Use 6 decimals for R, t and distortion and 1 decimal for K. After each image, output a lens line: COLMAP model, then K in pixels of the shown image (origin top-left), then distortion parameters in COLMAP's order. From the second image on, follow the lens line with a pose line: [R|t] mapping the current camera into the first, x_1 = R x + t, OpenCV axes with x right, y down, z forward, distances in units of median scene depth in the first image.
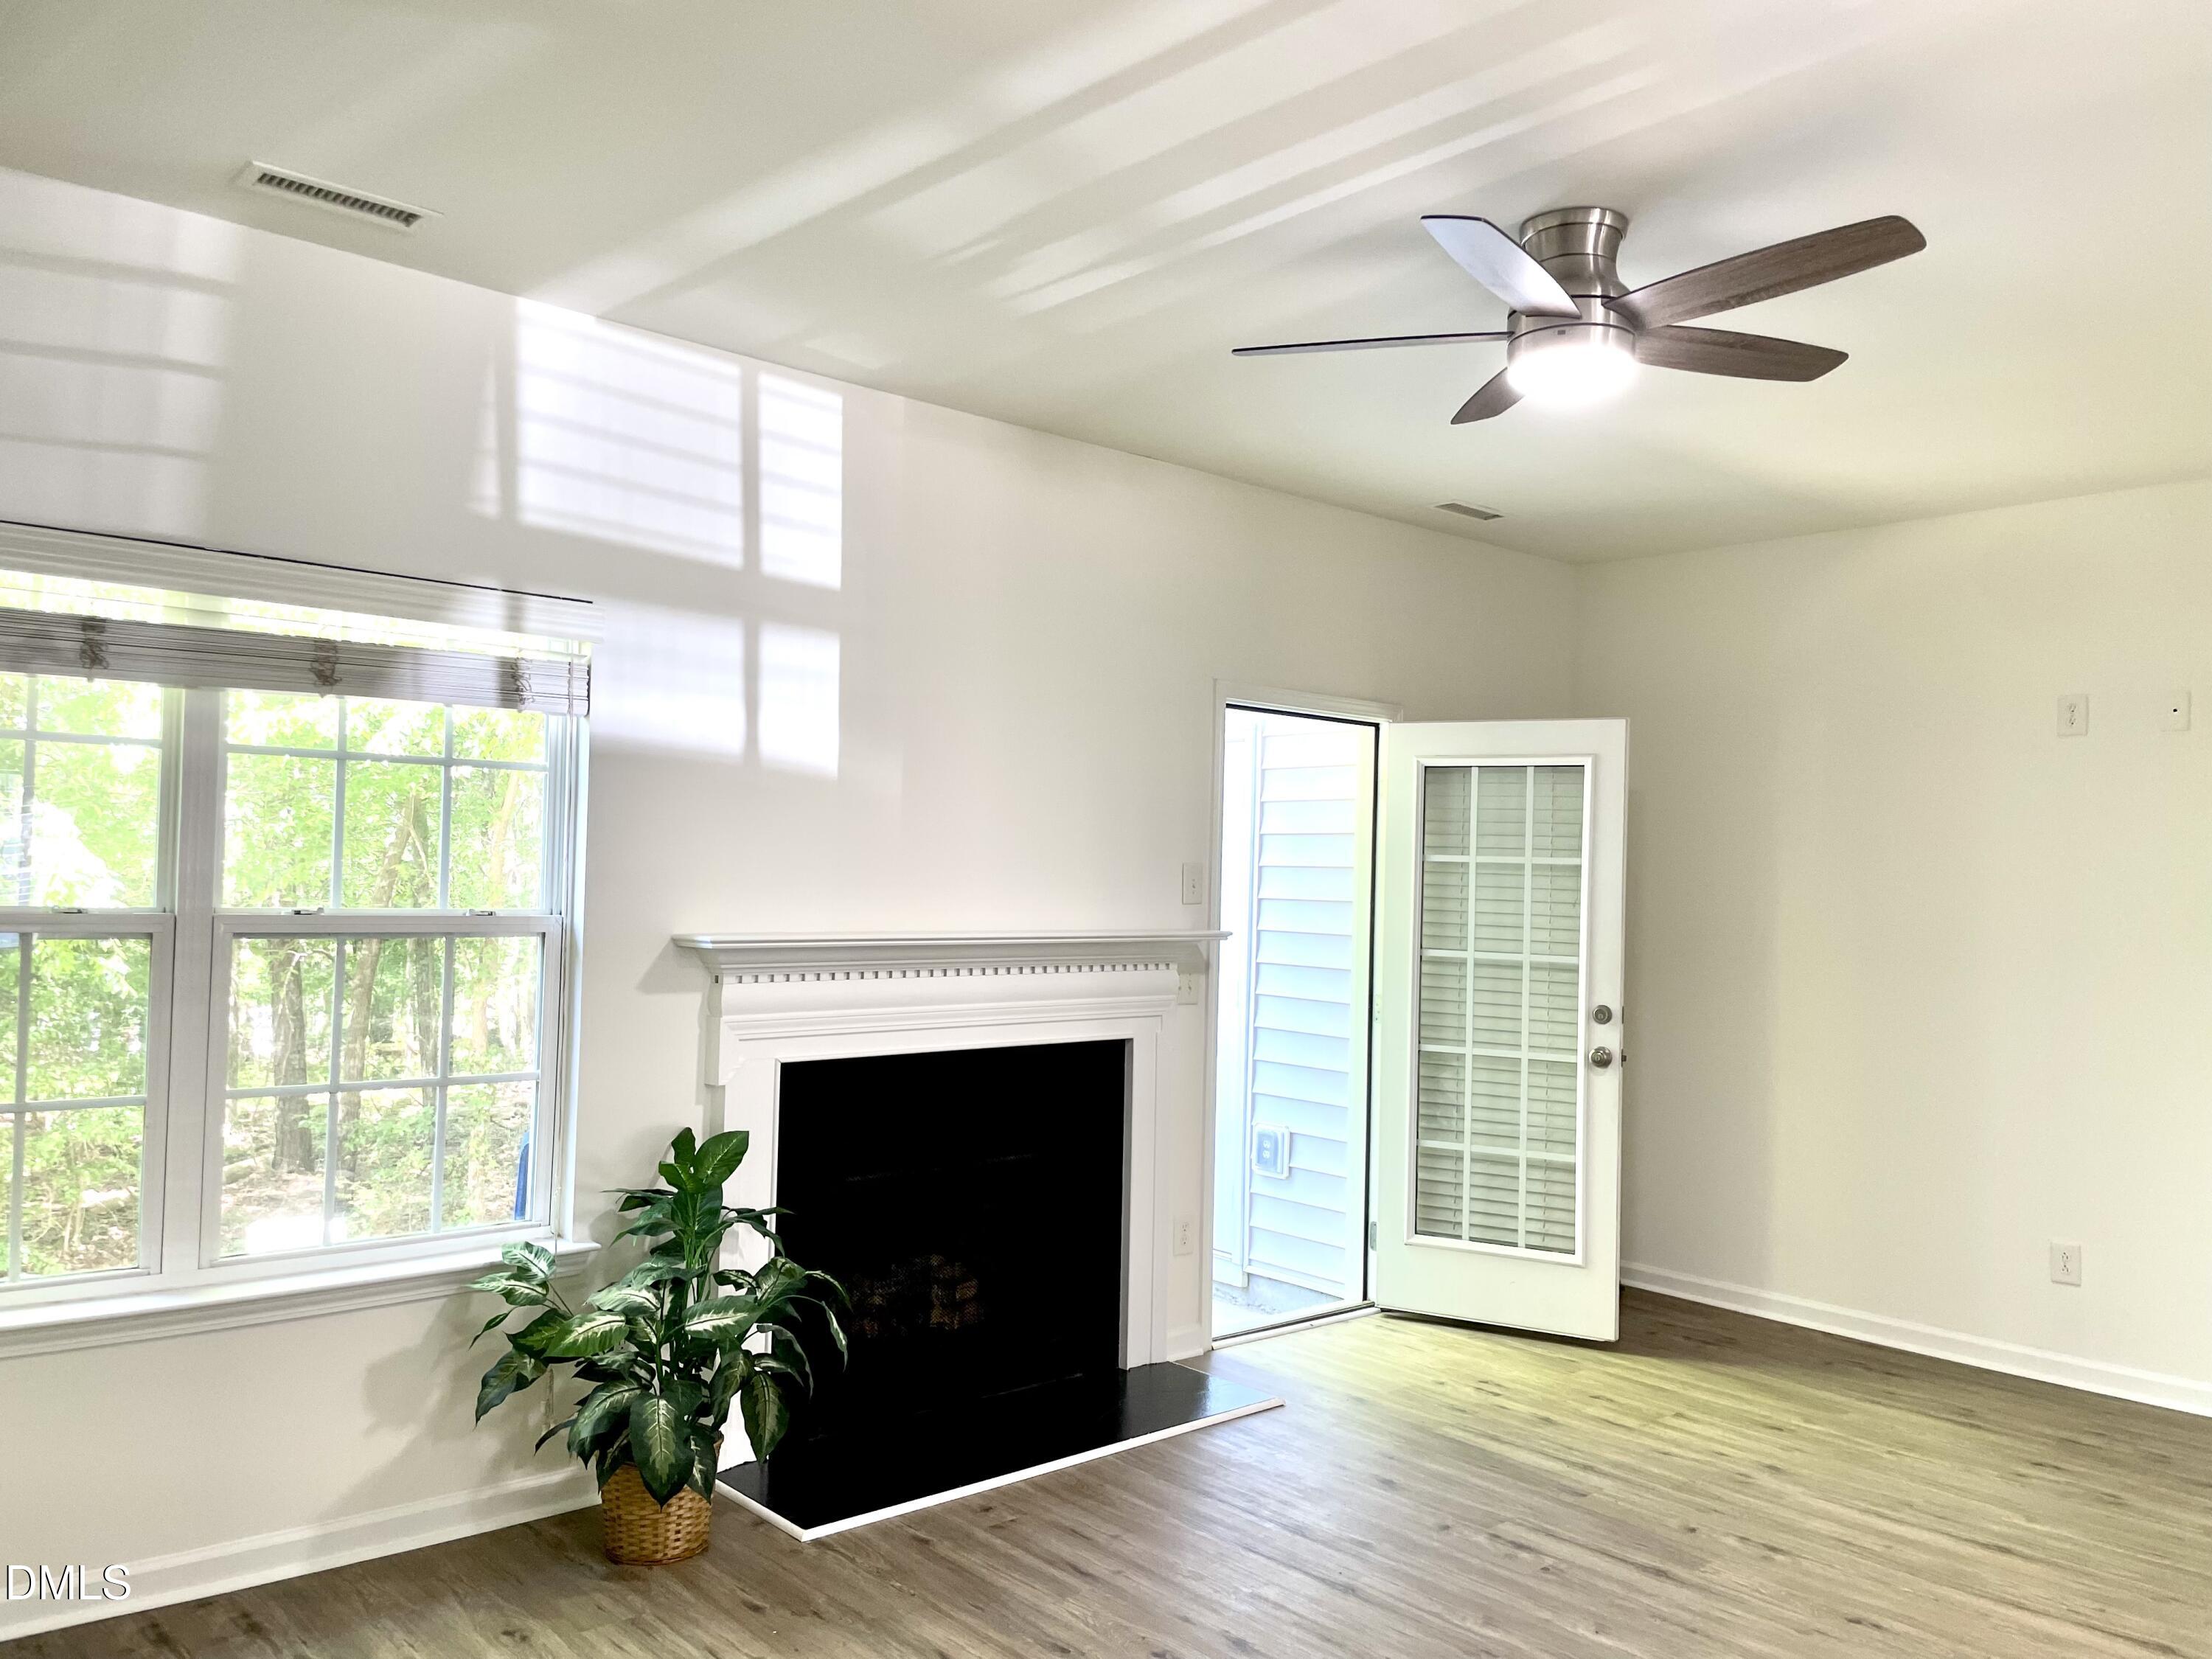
lens RADIAL K [[1677.9, 0, 1107.8], [0, 1677.9, 836.3], [0, 0, 1]] dist [-0.008265, -0.001436]
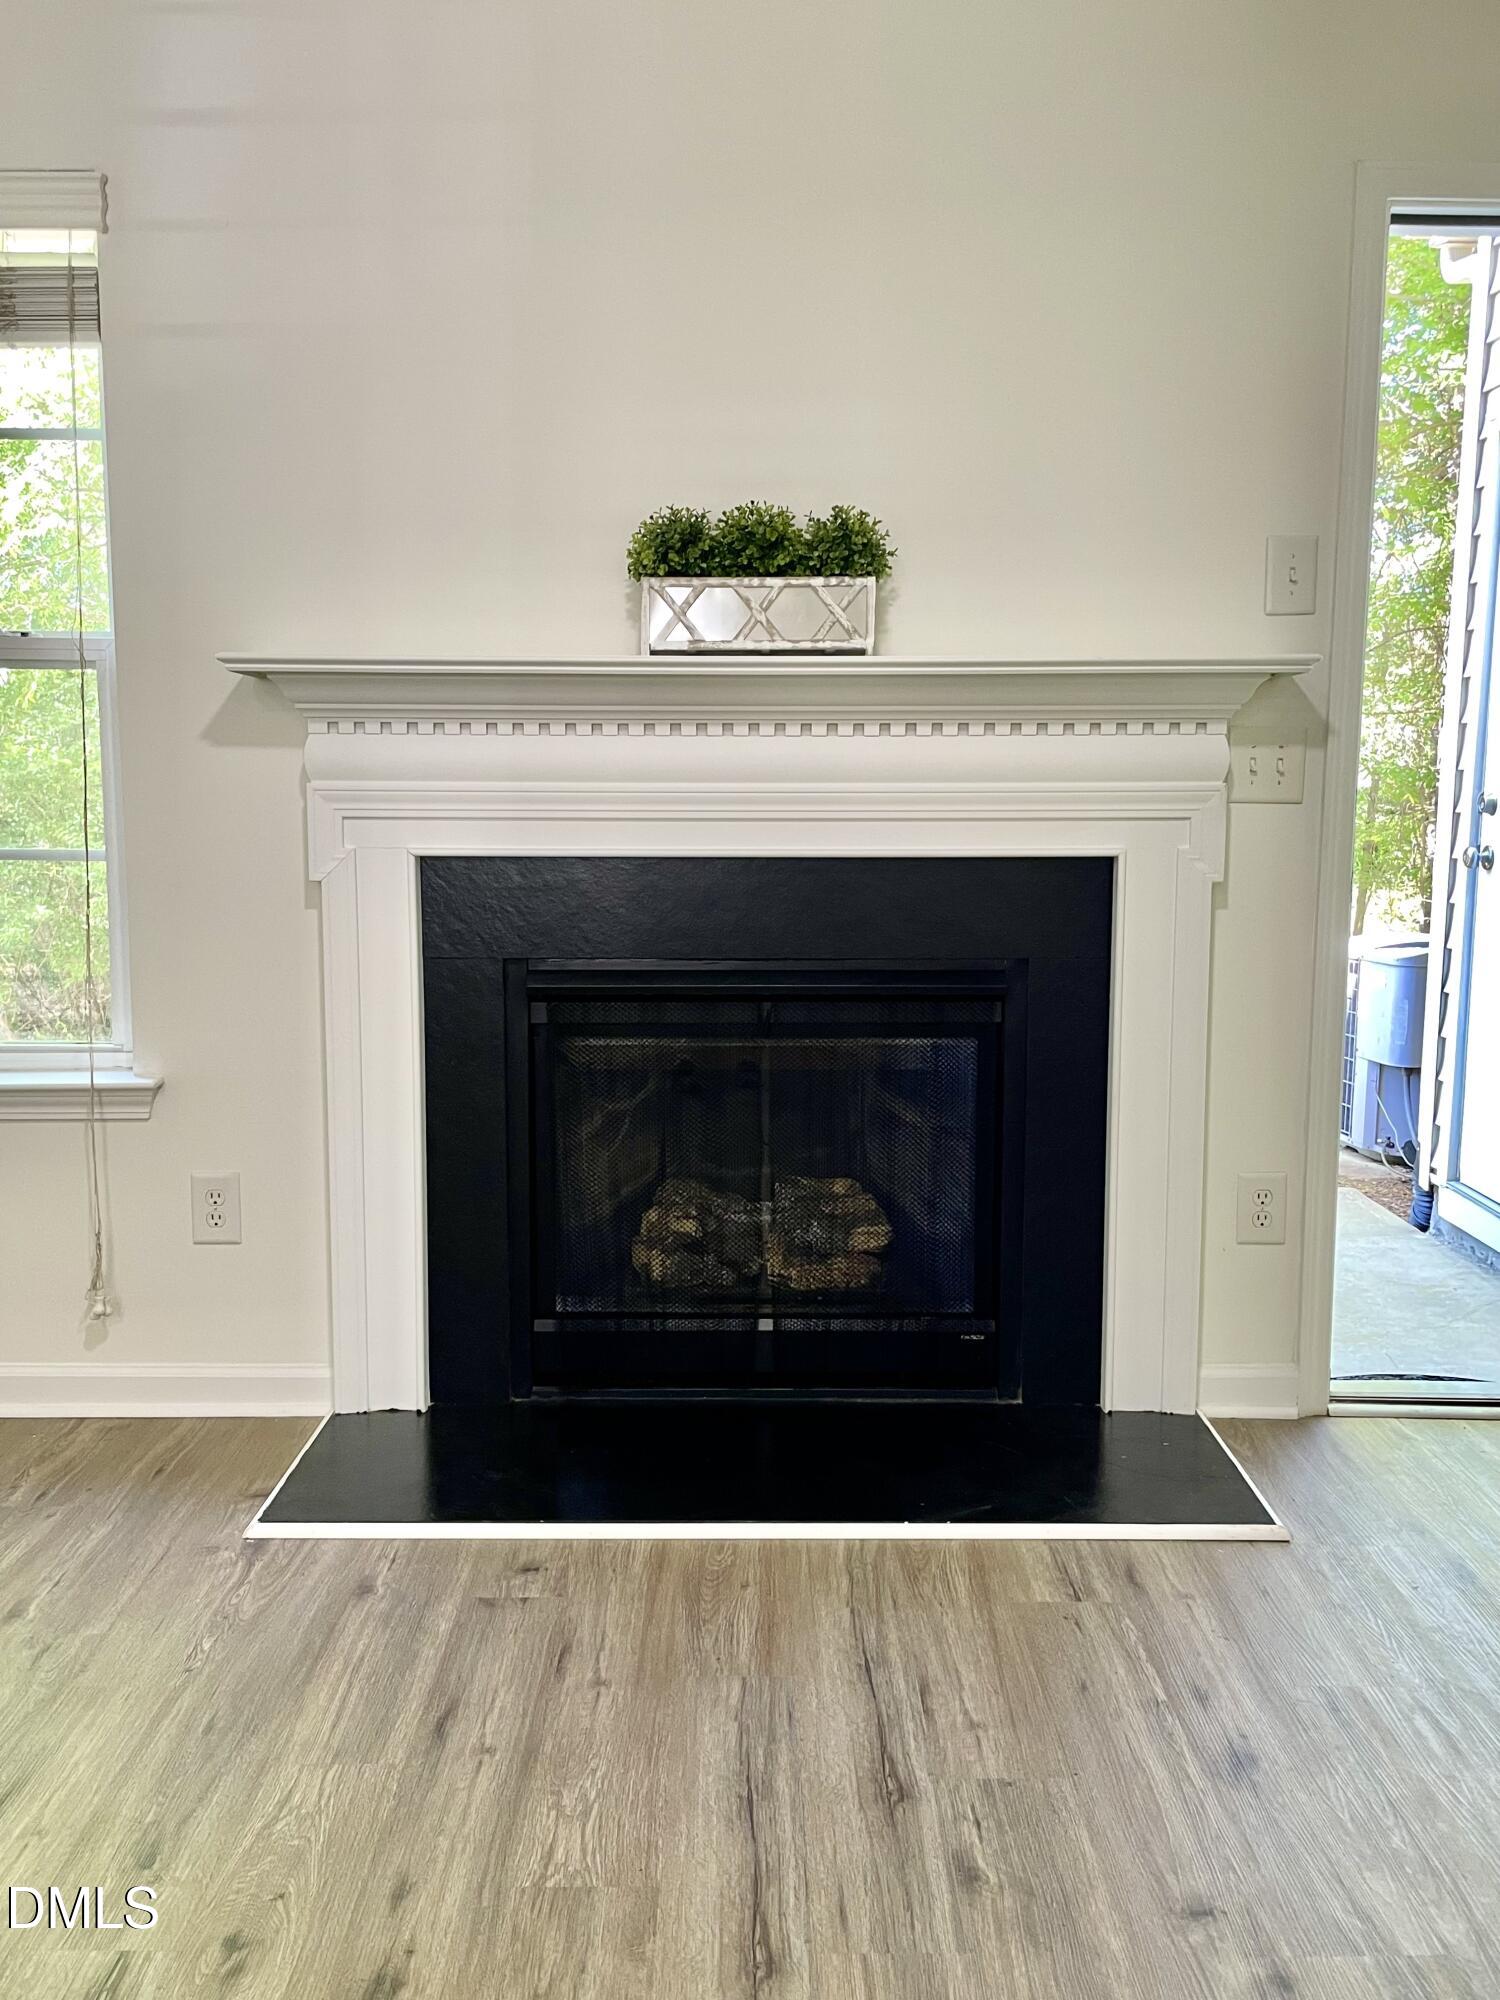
lens RADIAL K [[1616.2, 0, 753.8], [0, 1616.2, 1006.4], [0, 0, 1]] dist [0.029760, -0.003616]
pose [[0.744769, 0.059150, -0.664695, 0.346222], [0.028613, 0.992317, 0.120364, 0.121299], [0.666708, -0.108663, 0.737355, 0.600221]]
